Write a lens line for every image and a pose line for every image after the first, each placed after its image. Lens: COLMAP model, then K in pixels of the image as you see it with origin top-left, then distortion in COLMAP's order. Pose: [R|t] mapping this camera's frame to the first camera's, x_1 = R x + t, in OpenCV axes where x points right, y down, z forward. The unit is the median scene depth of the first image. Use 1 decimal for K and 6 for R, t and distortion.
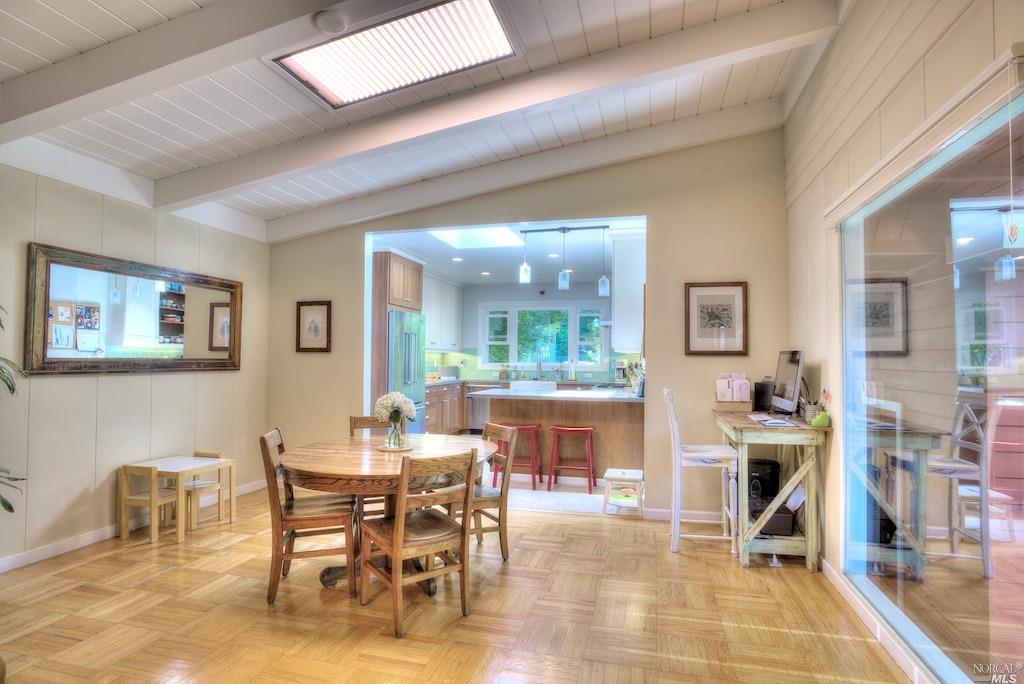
lens RADIAL K [[531.3, 0, 512.0], [0, 531.3, 342.0], [0, 0, 1]] dist [-0.030282, 0.001233]
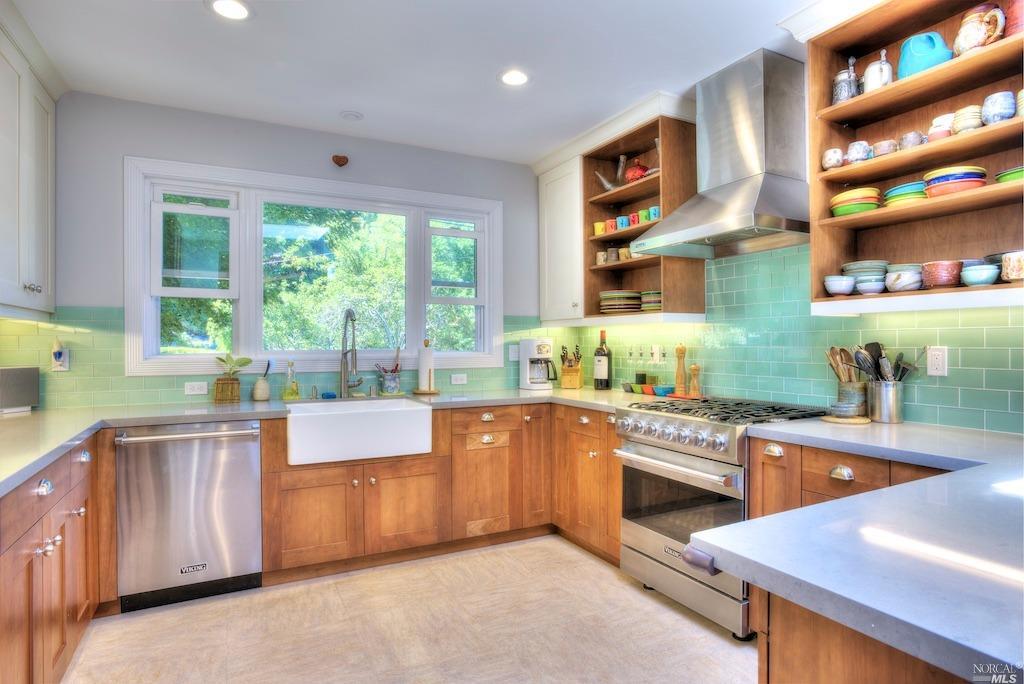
lens RADIAL K [[557.3, 0, 512.0], [0, 557.3, 342.0], [0, 0, 1]] dist [-0.050908, 0.030777]
pose [[0.734869, -0.009278, 0.678145, -0.115730], [-0.010869, 0.999617, 0.025455, 0.021741], [-0.678122, -0.026077, 0.734487, 0.627694]]
